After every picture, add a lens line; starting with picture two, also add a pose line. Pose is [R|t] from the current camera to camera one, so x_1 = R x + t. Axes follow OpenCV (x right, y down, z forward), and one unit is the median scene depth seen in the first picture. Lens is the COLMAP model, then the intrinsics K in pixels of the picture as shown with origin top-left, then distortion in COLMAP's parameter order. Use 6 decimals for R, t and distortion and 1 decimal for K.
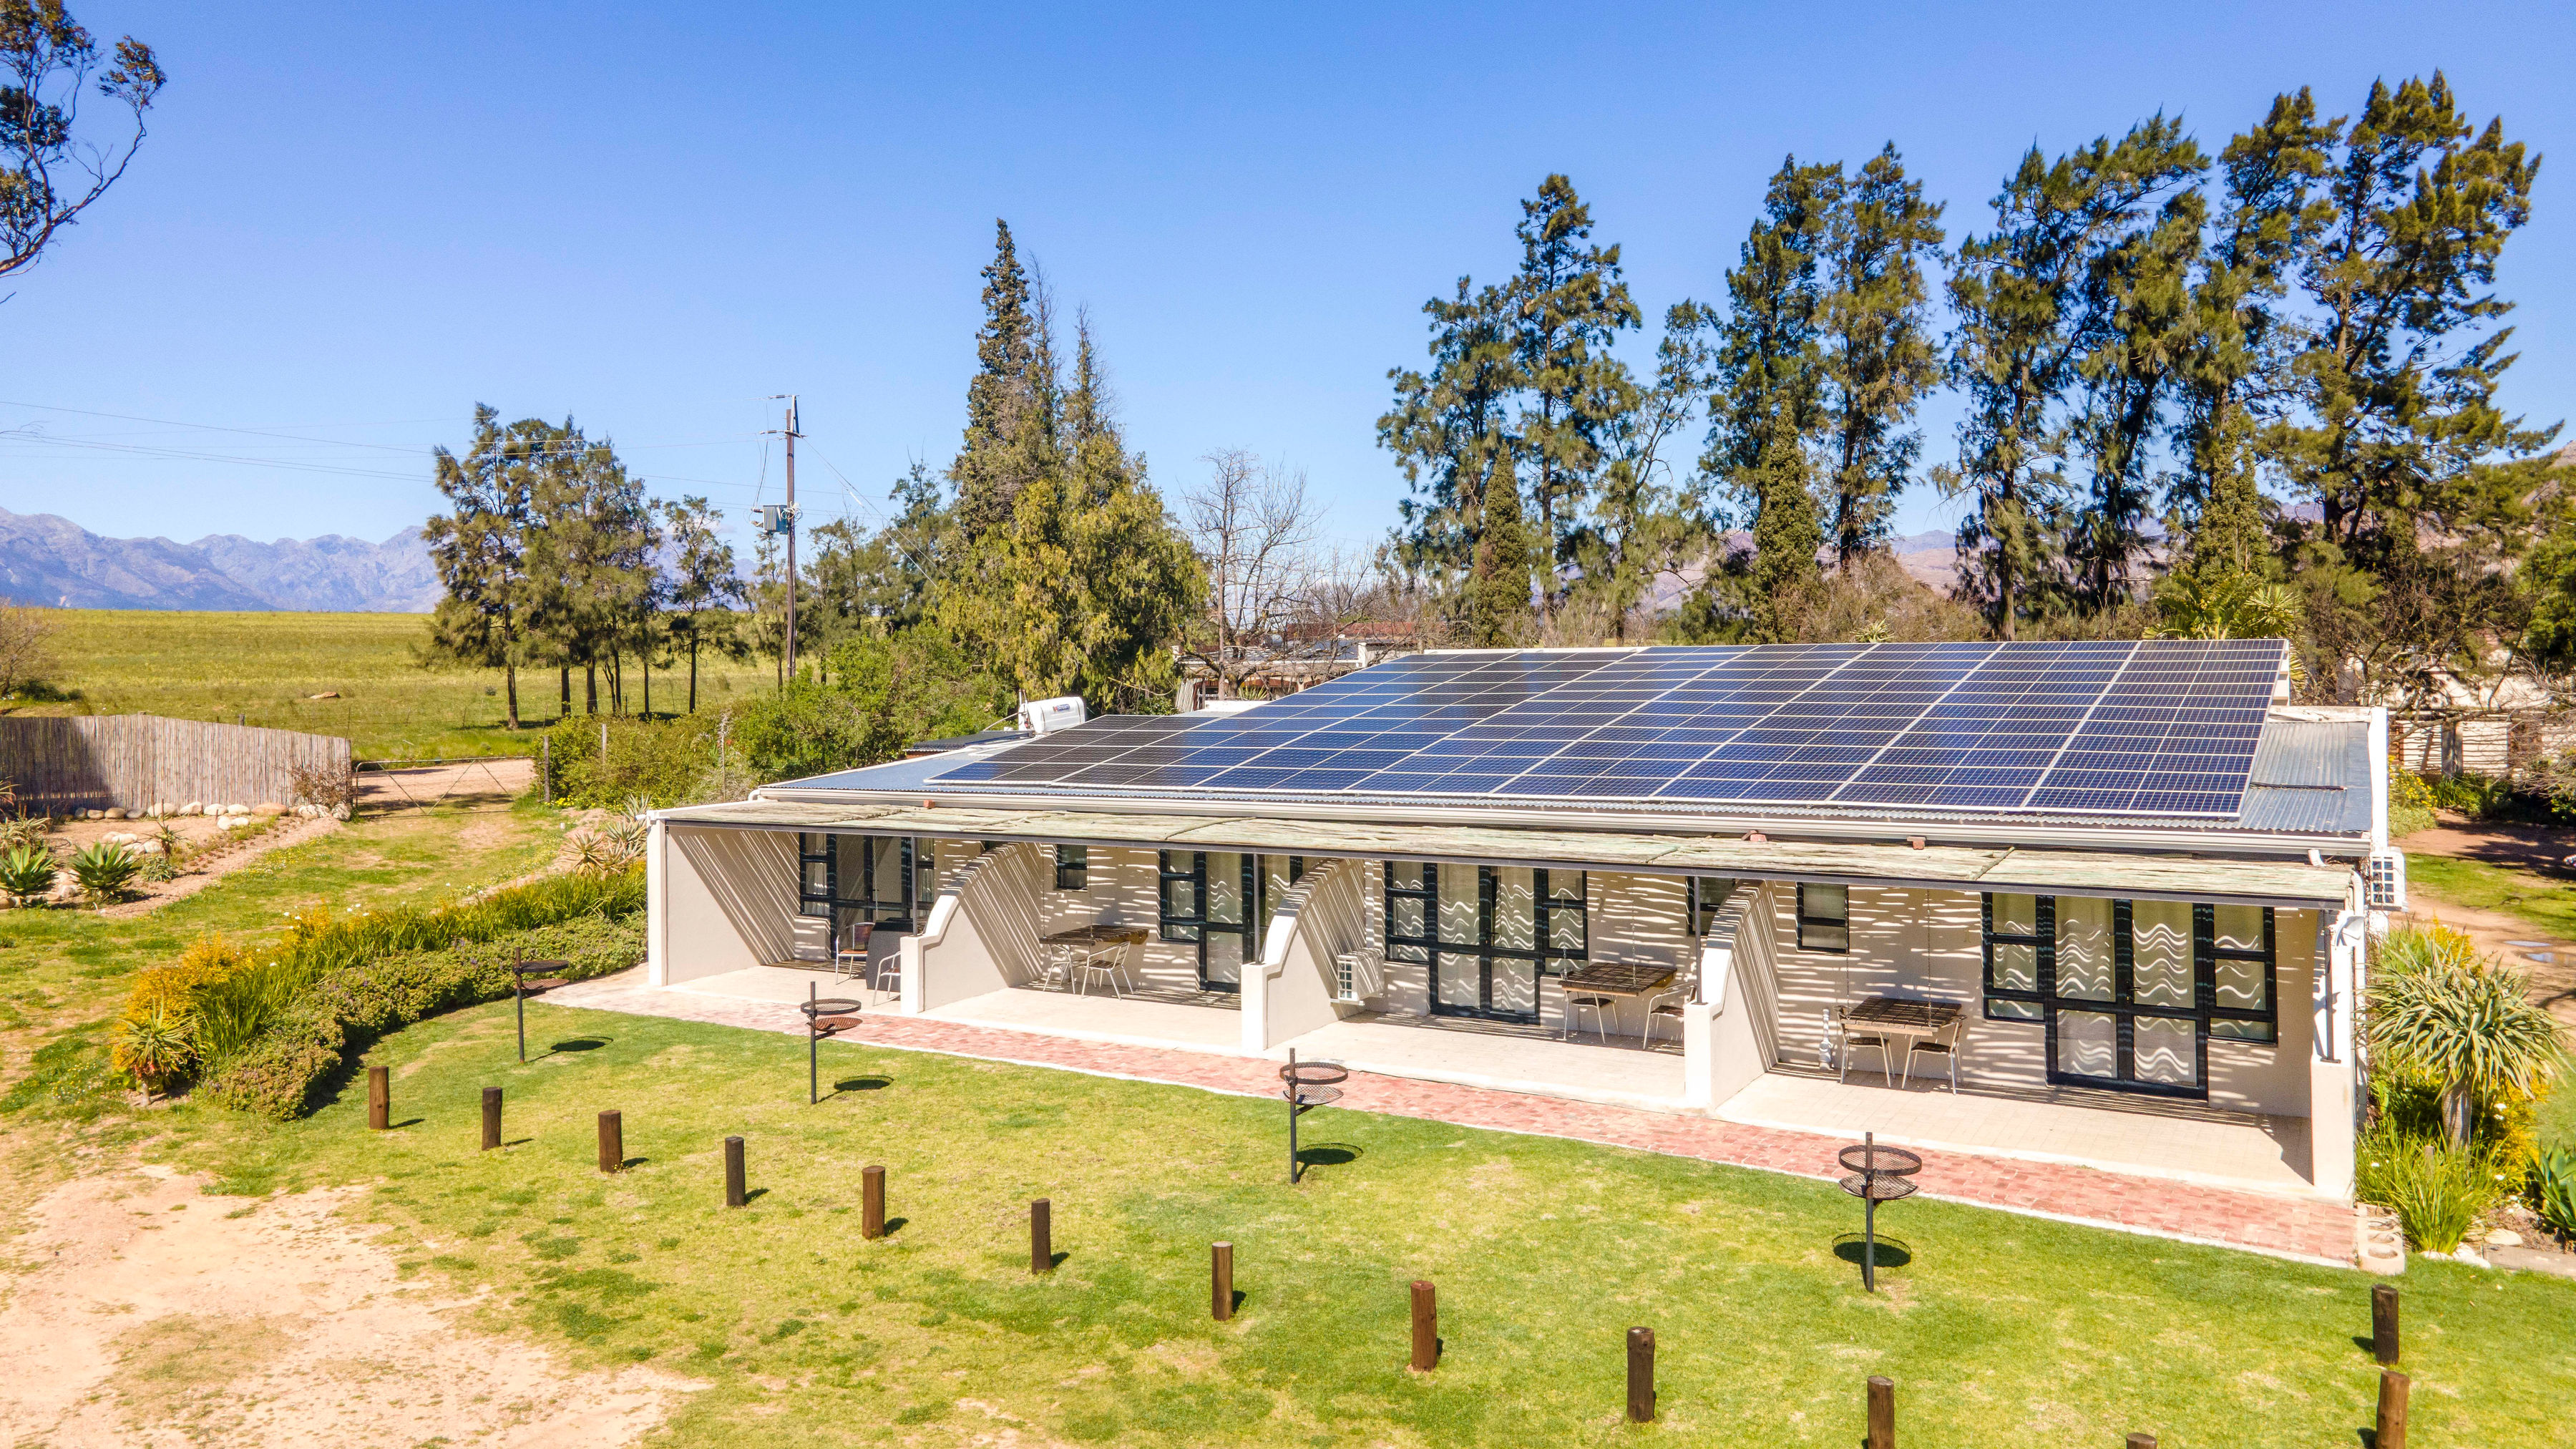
lens RADIAL K [[1852.0, 0, 1281.6], [0, 1852.0, 720.8], [0, 0, 1]] dist [0.026229, 0.042744]
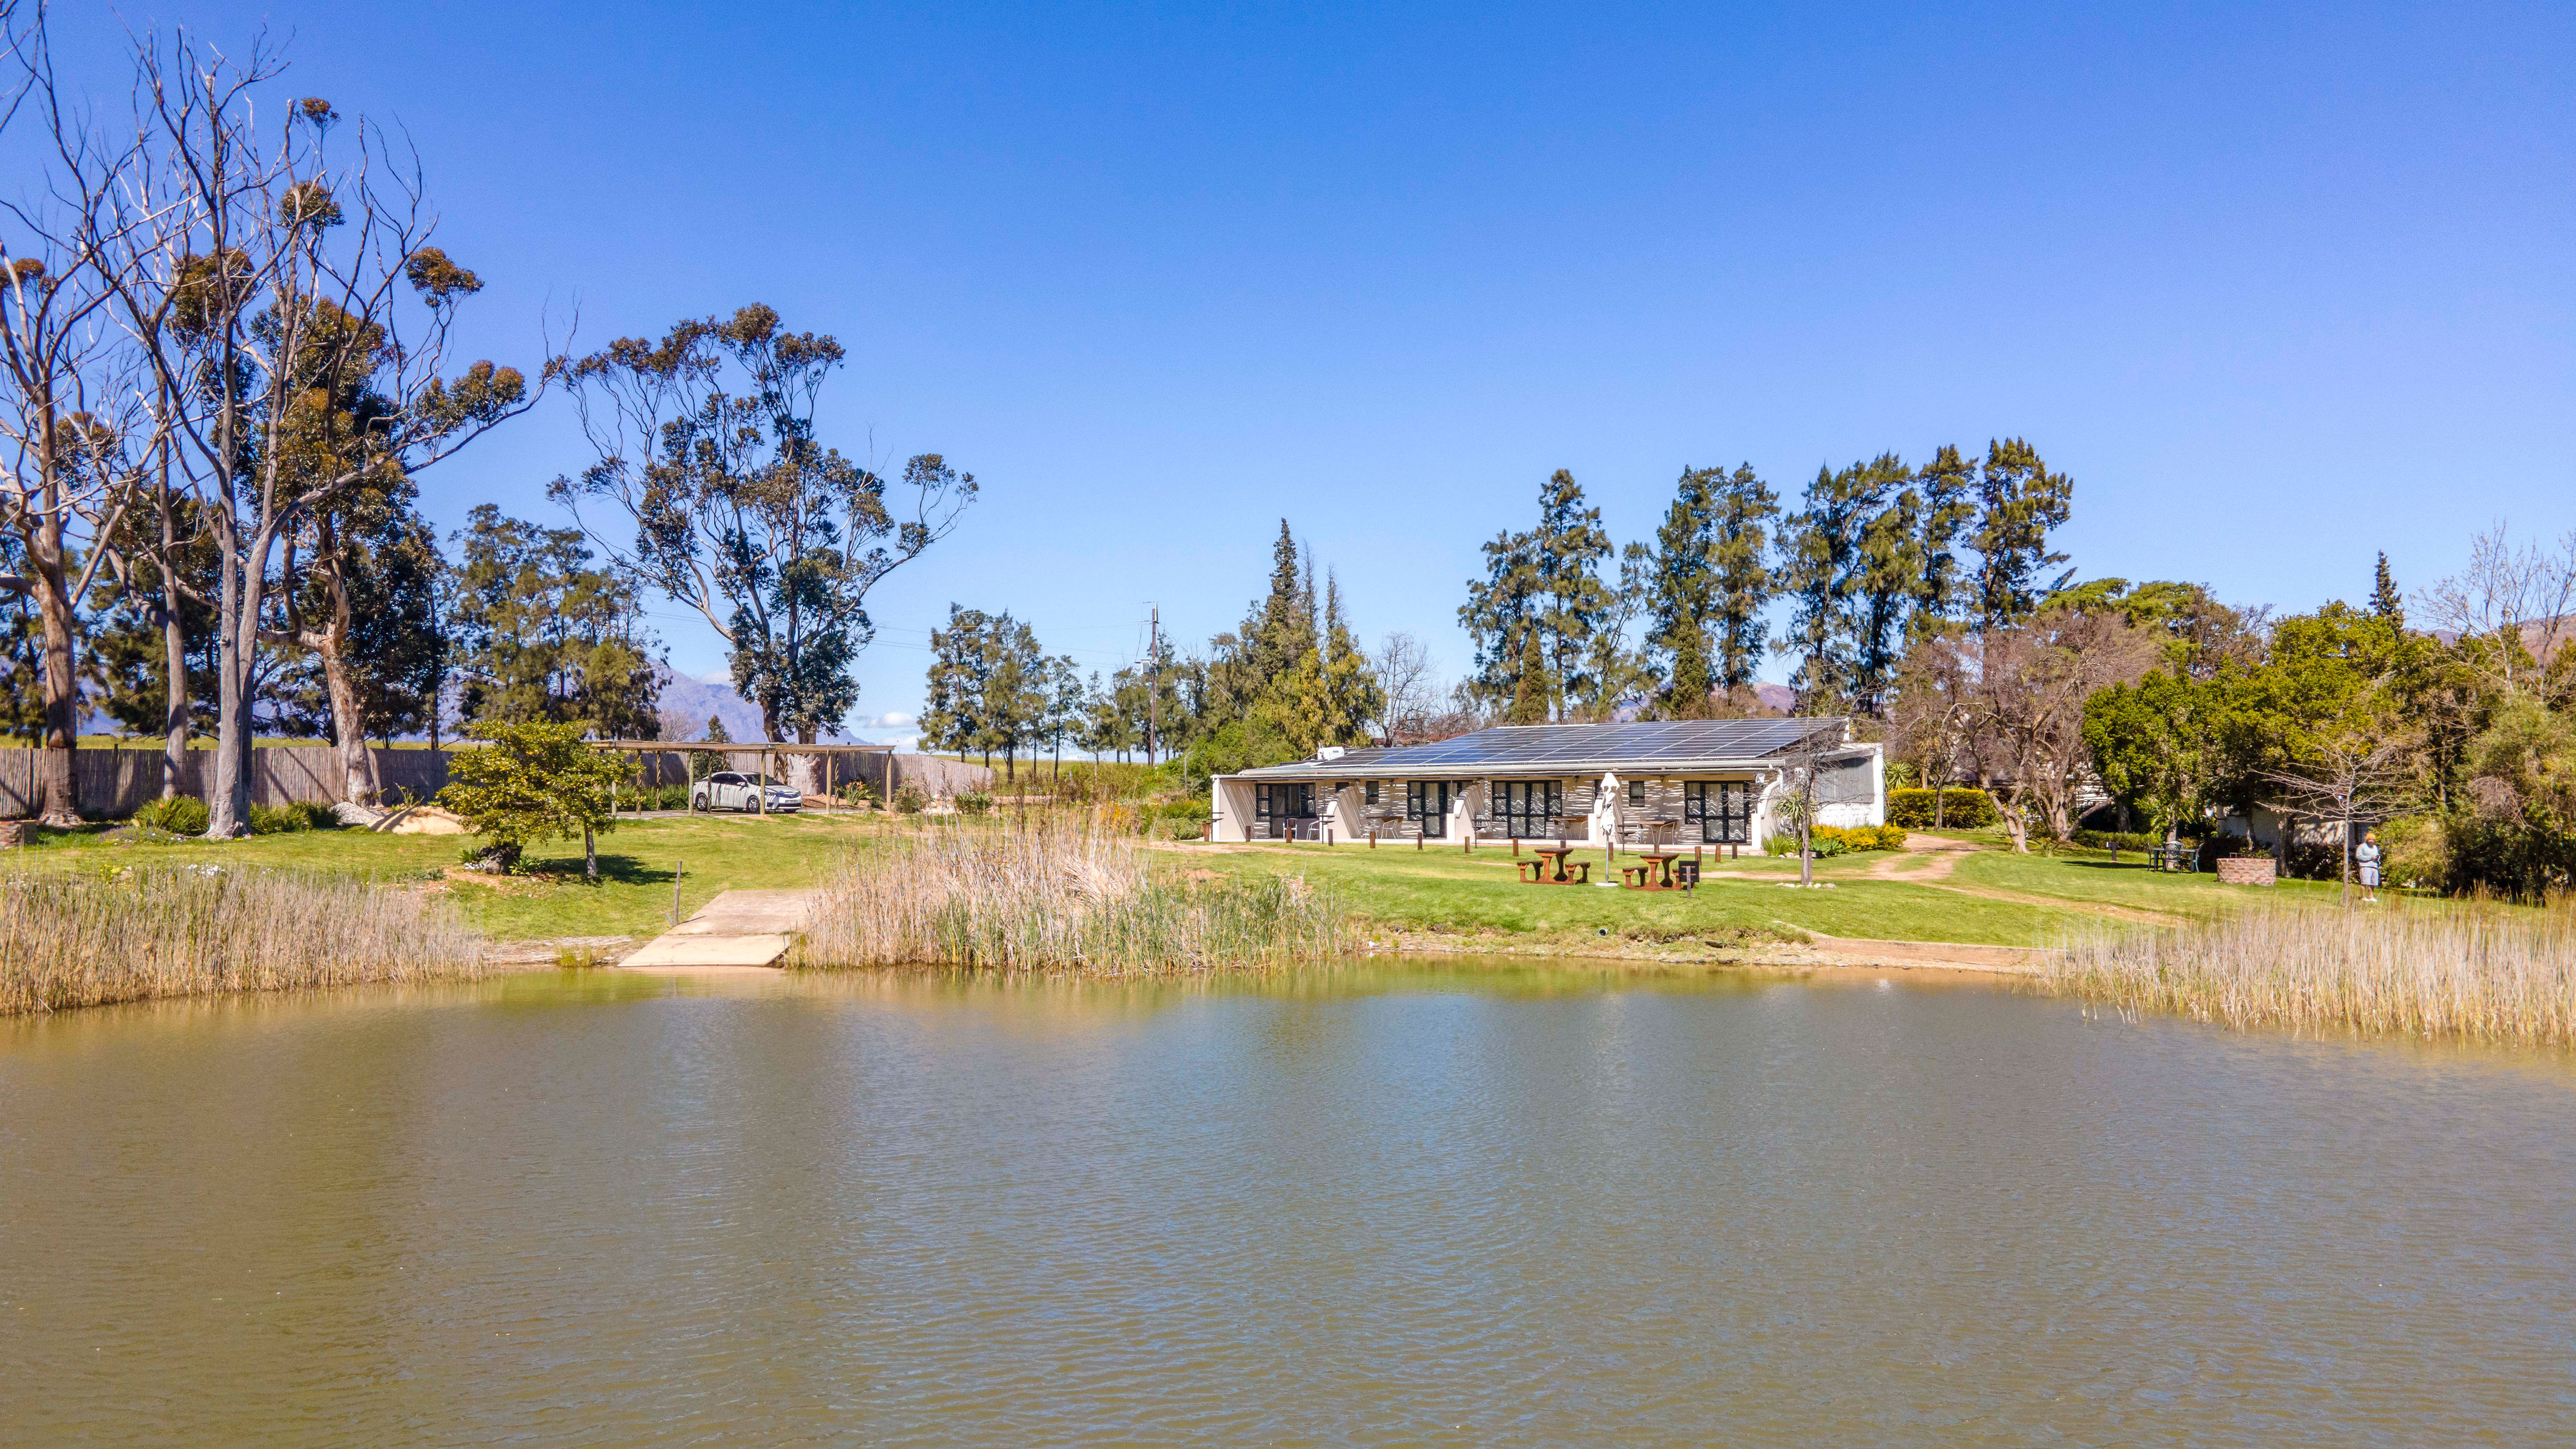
lens RADIAL K [[1852.9, 0, 1289.4], [0, 1852.9, 710.3], [0, 0, 1]] dist [0.011155, 0.065684]
pose [[0.999909, 0.003388, -0.013087, -0.089523], [-0.004502, 0.996275, -0.086112, 0.084340], [0.012747, 0.086163, 0.996200, -0.758680]]
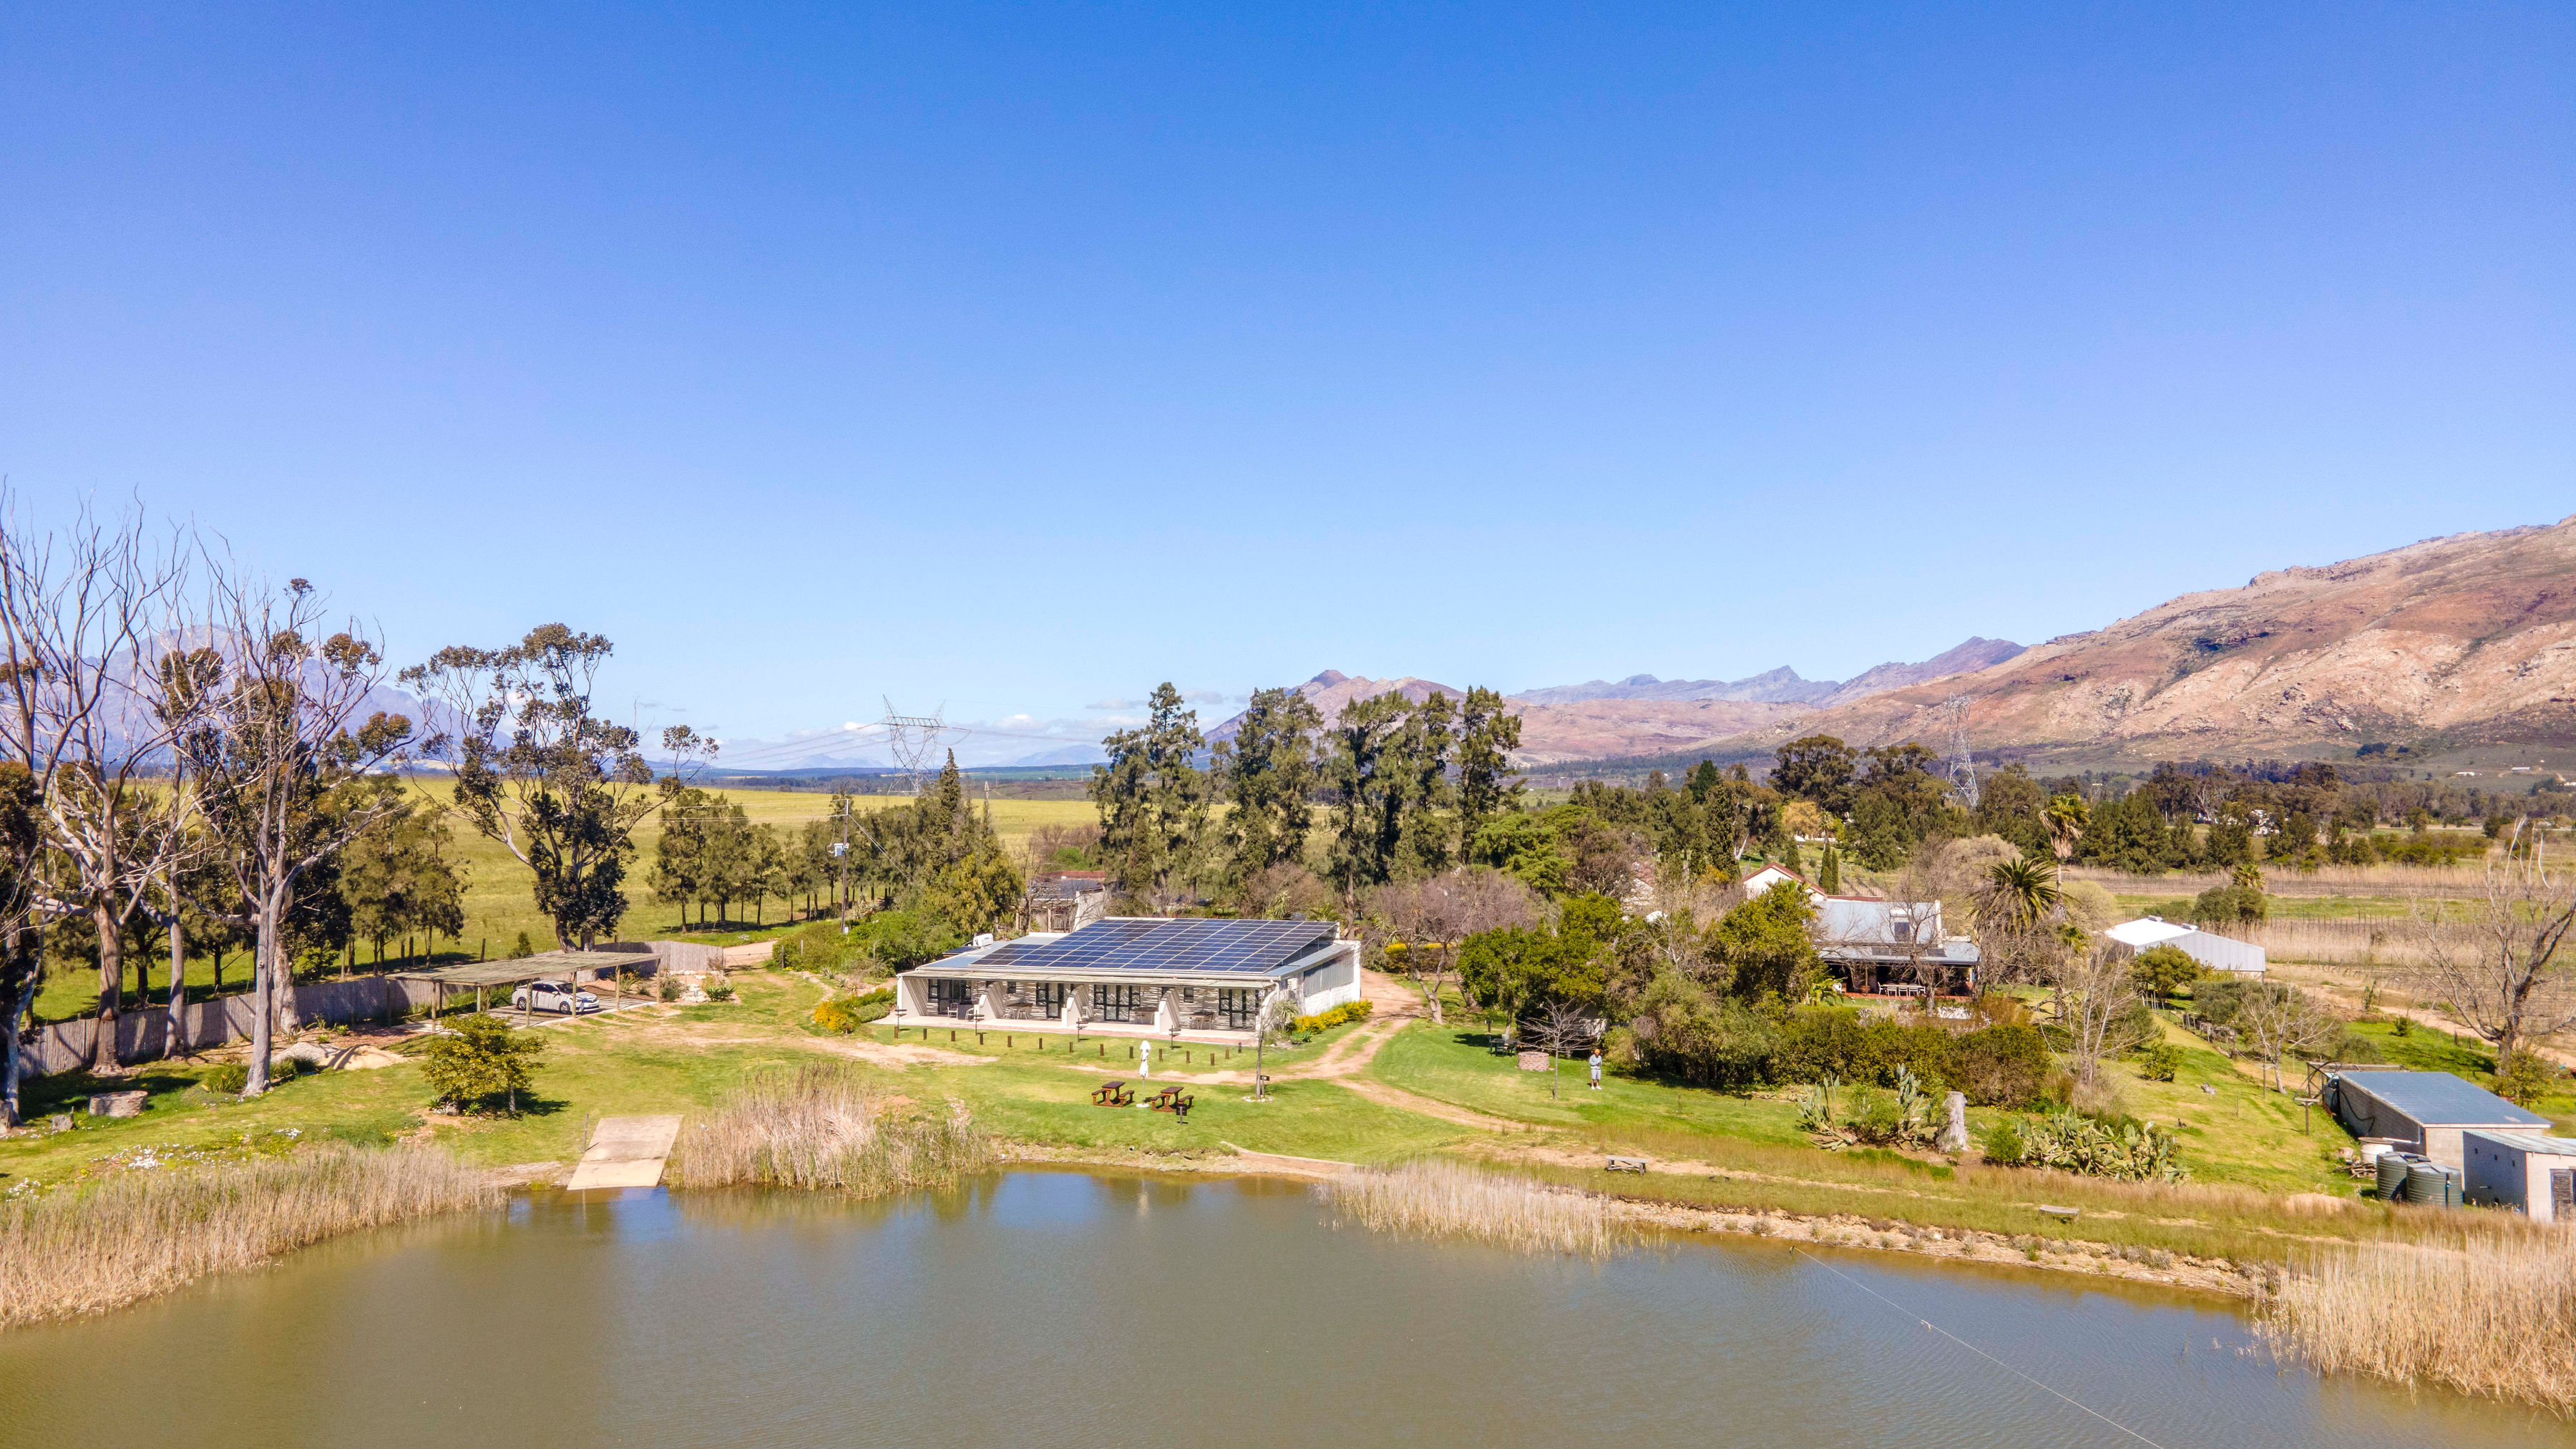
lens RADIAL K [[1856.9, 0, 1290.4], [0, 1856.9, 723.3], [0, 0, 1]] dist [0.000535, 0.073484]
pose [[0.985149, 0.013668, 0.171157, -0.095370], [-0.001112, 0.997314, -0.073240, -0.084630], [-0.171698, 0.071962, 0.982518, -1.329032]]
